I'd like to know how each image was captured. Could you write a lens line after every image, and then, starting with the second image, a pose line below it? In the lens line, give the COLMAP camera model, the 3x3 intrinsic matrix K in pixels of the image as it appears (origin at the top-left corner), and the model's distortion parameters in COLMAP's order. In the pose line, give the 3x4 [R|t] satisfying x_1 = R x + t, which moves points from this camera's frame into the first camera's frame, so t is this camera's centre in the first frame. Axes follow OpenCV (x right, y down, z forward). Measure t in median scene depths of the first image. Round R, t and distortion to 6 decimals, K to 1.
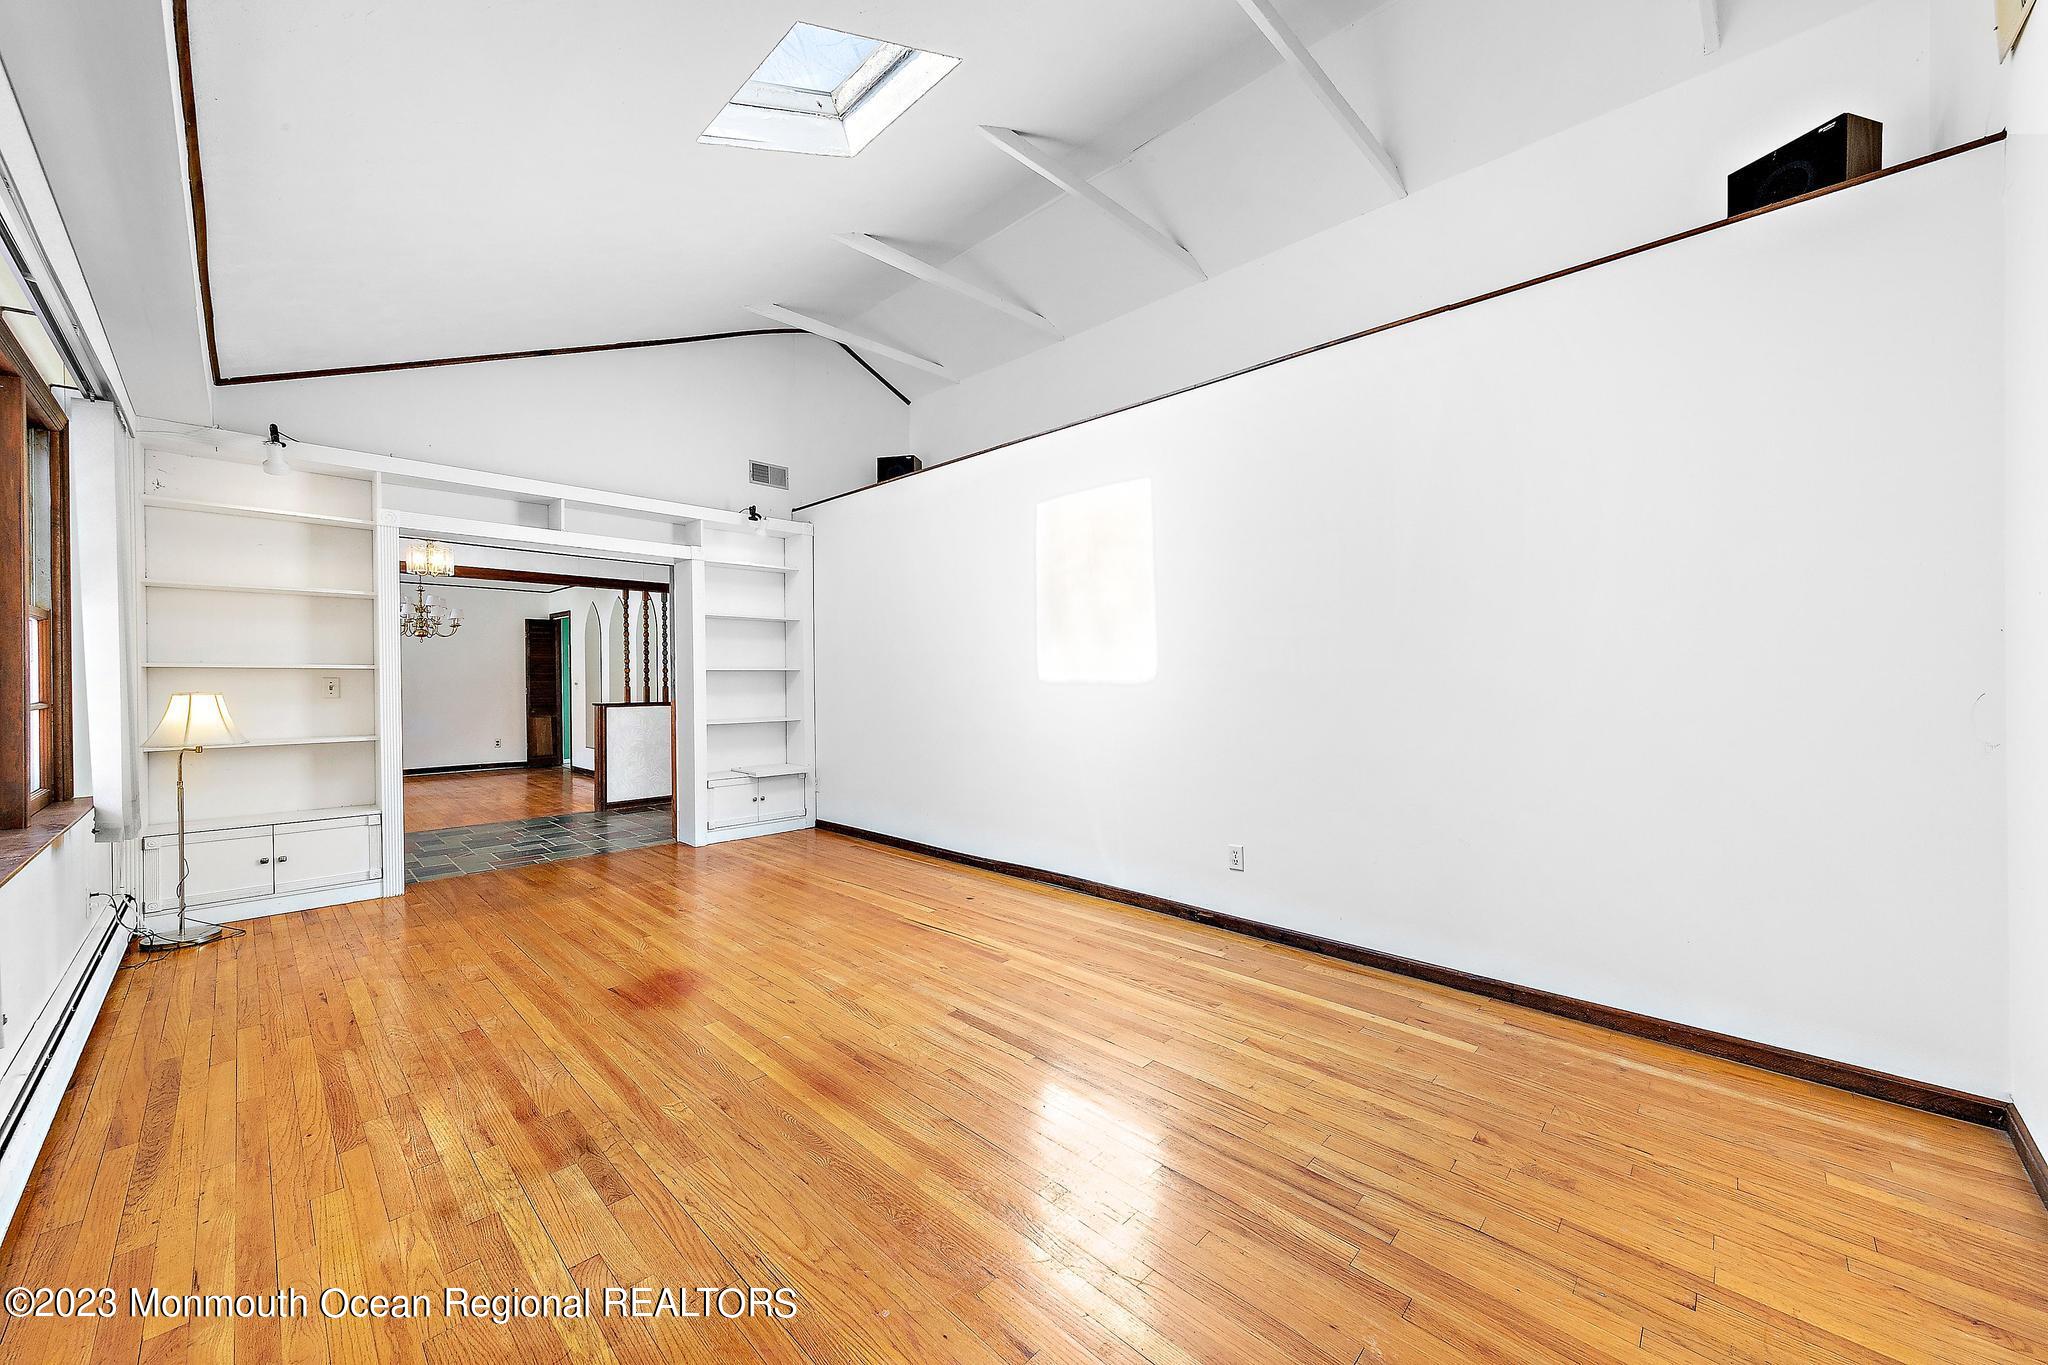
lens RADIAL K [[760.5, 0, 1019.9], [0, 760.5, 679.0], [0, 0, 1]] dist [0.005120, -0.000299]
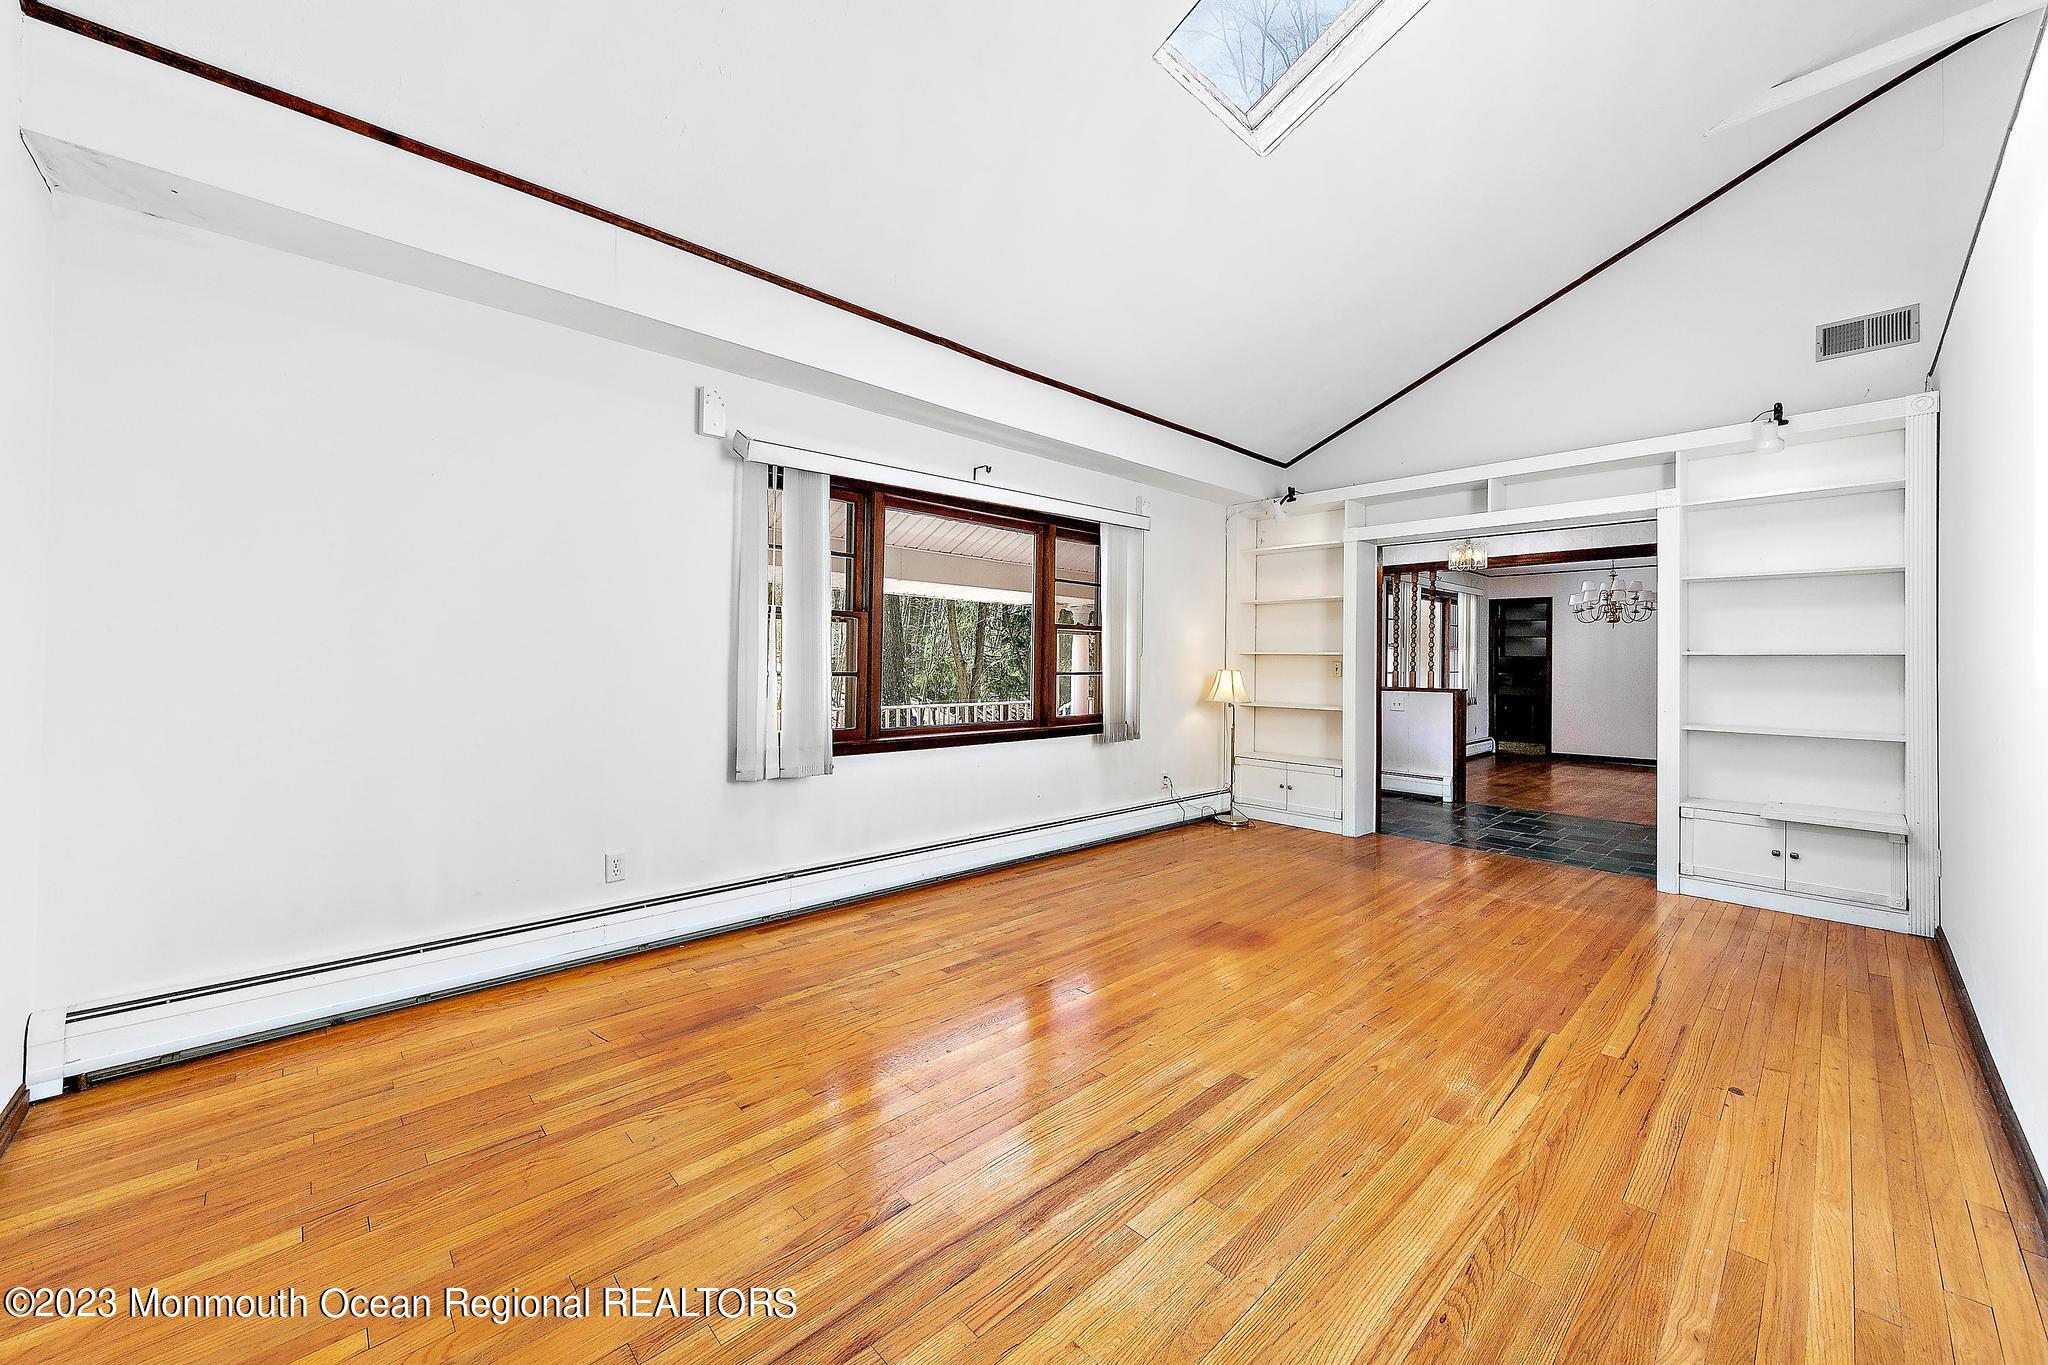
lens RADIAL K [[760.5, 0, 988.3], [0, 760.5, 649.3], [0, 0, 1]] dist [0.005120, -0.000299]
pose [[-0.065190, -0.011230, -0.997810, 0.607711], [-0.012263, 0.999870, -0.010452, -0.001499], [0.997798, 0.011555, -0.065319, 0.642771]]
